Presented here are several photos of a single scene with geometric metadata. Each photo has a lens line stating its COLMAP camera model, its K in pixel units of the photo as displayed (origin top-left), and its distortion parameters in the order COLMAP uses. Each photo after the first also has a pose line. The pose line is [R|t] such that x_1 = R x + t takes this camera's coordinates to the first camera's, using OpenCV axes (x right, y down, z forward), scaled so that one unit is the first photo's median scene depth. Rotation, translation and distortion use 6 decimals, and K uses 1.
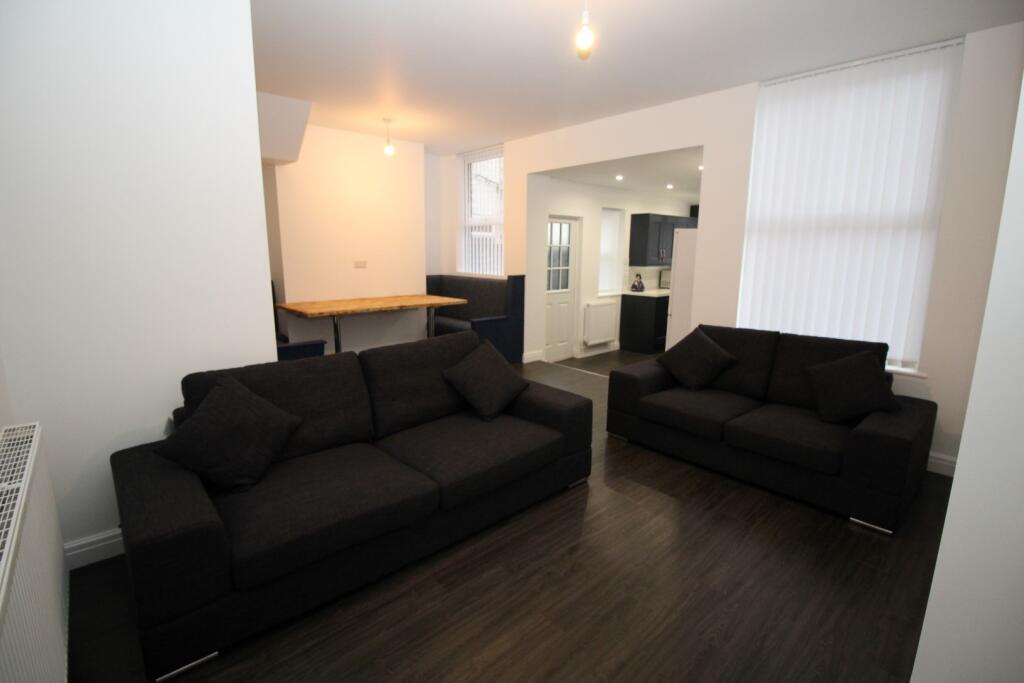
lens RADIAL K [[482.1, 0, 500.1], [0, 482.1, 336.3], [0, 0, 1]] dist [-0.000369, 0.000045]
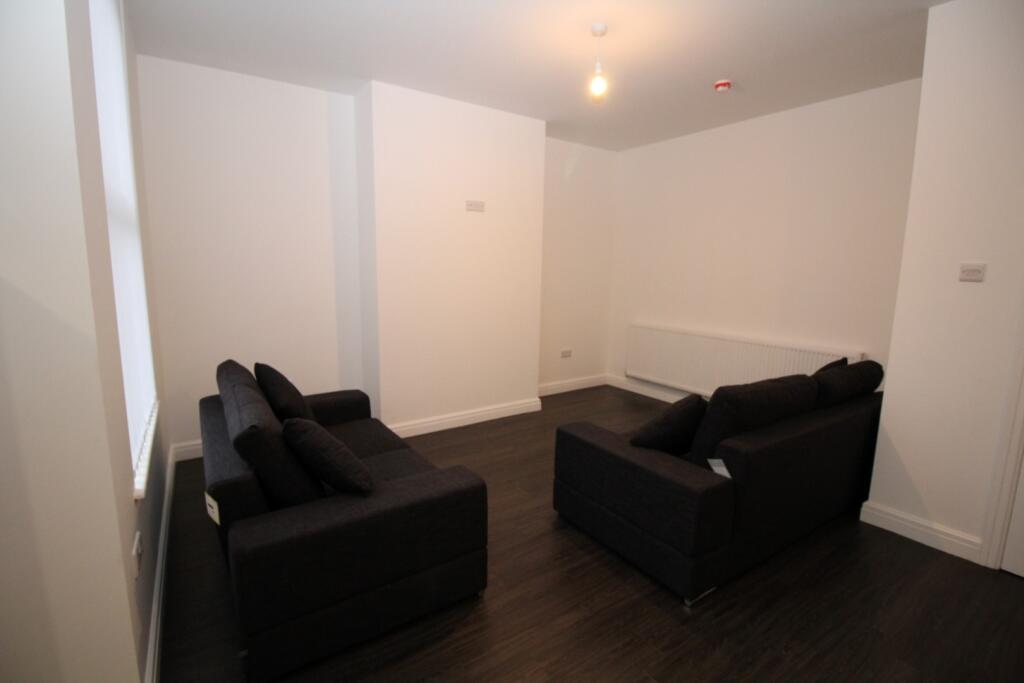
lens RADIAL K [[482.1, 0, 500.1], [0, 482.1, 336.3], [0, 0, 1]] dist [-0.000369, 0.000045]
pose [[-0.990621, -0.041703, 0.130120, 0.167960], [0.002448, 0.946718, 0.322055, -0.304532], [-0.136617, 0.319353, -0.937736, 1.679491]]
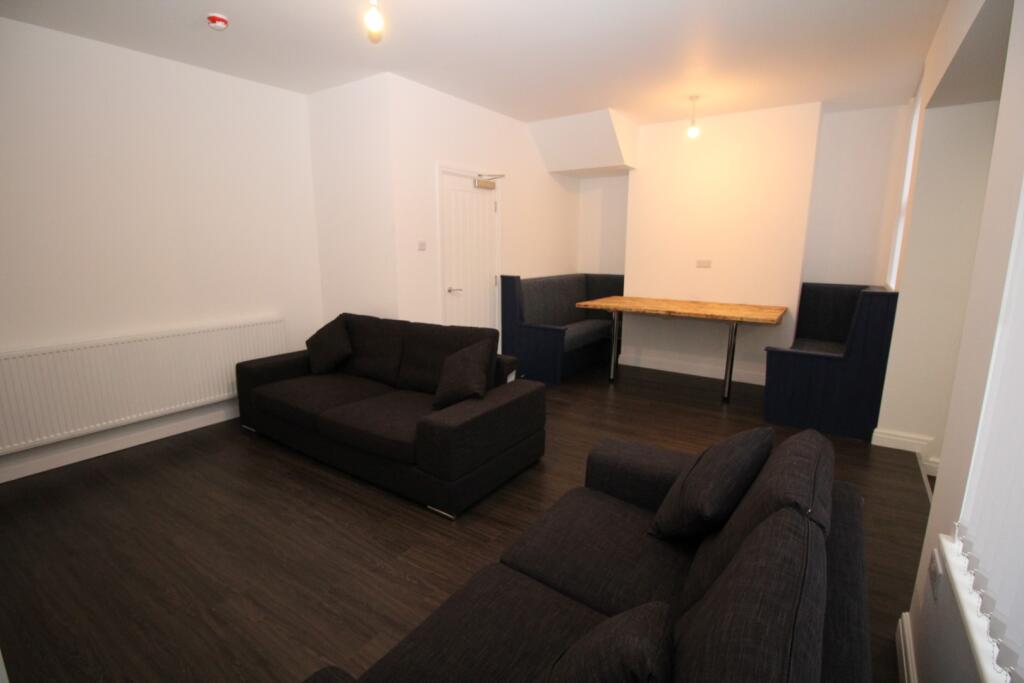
lens RADIAL K [[470.4, 0, 507.4], [0, 470.4, 339.4], [0, 0, 1]] dist [-0.004834, -0.000835]
pose [[0.237046, 0.189505, -0.952836, 0.879040], [-0.174513, 0.973143, 0.150129, -0.143831], [0.955696, 0.130695, 0.263751, 0.786398]]
